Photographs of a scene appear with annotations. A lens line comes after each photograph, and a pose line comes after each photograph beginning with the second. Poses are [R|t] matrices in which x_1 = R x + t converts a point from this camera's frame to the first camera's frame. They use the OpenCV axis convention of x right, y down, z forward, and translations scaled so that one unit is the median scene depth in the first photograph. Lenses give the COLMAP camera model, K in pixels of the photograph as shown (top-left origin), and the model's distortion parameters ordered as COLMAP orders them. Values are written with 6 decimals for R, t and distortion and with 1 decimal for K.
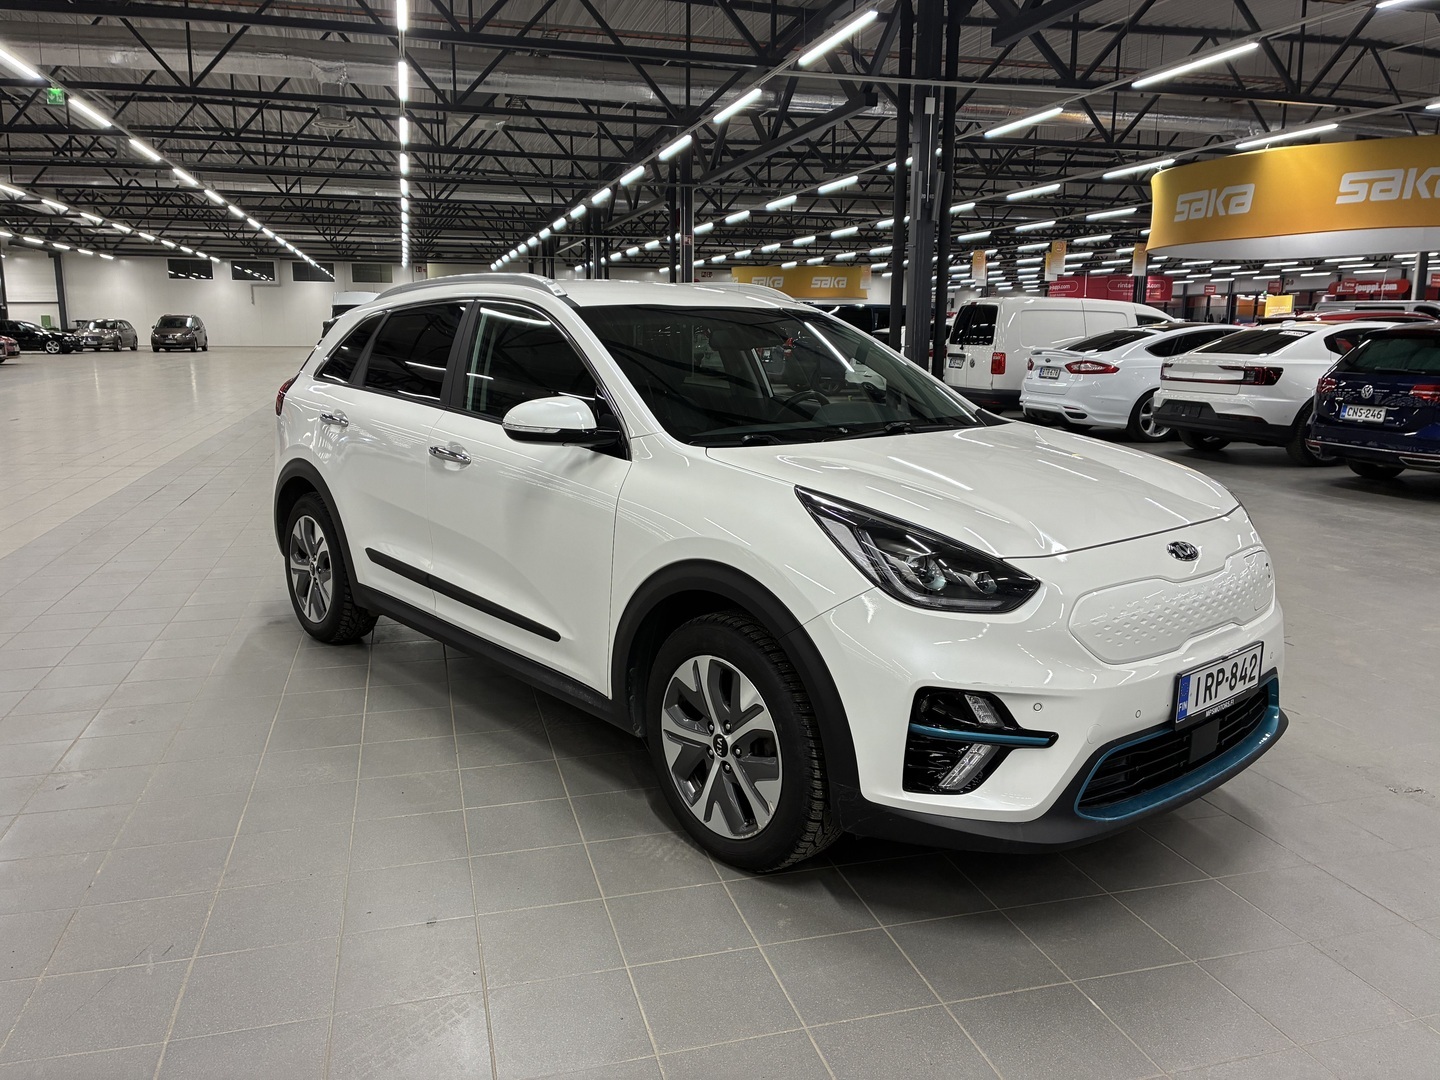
lens RADIAL K [[1076.8, 0, 720.0], [0, 1076.8, 540.0], [0, 0, 1]] dist [-0.000217, -0.000784]
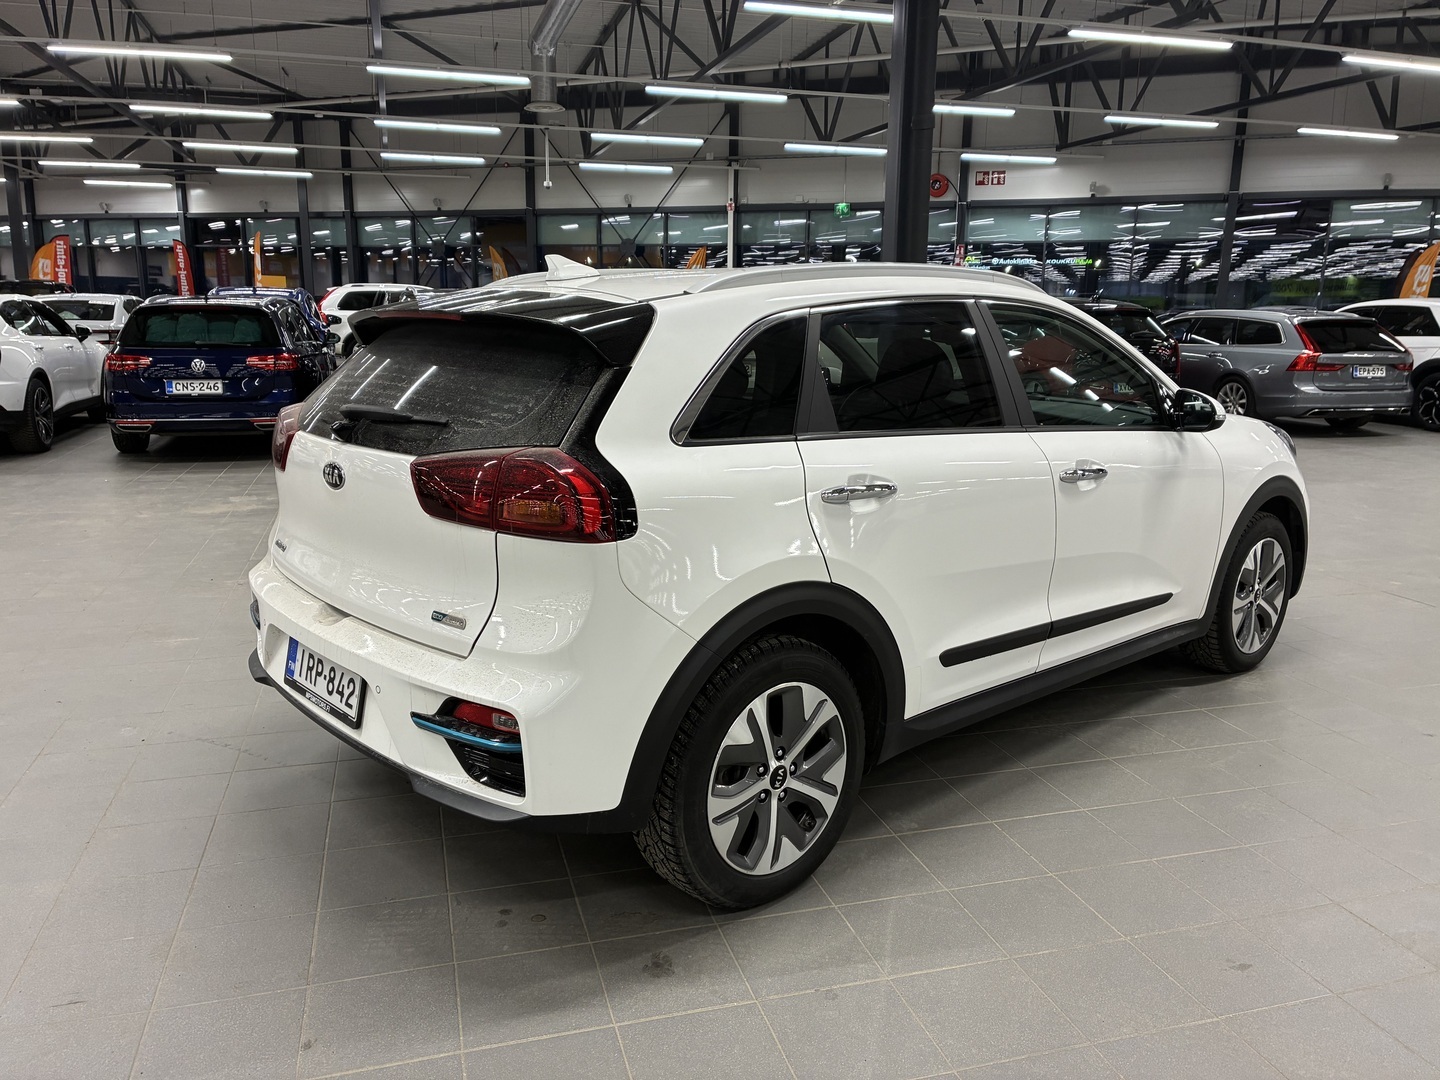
lens RADIAL K [[1128.4, 0, 739.0], [0, 1128.4, 542.5], [0, 0, 1]] dist [0.007062, -0.002899]
pose [[-0.017850, -0.214565, 0.976547, -0.955301], [0.182817, 0.959536, 0.214169, -0.226221], [-0.982985, 0.182352, 0.022098, 1.021998]]
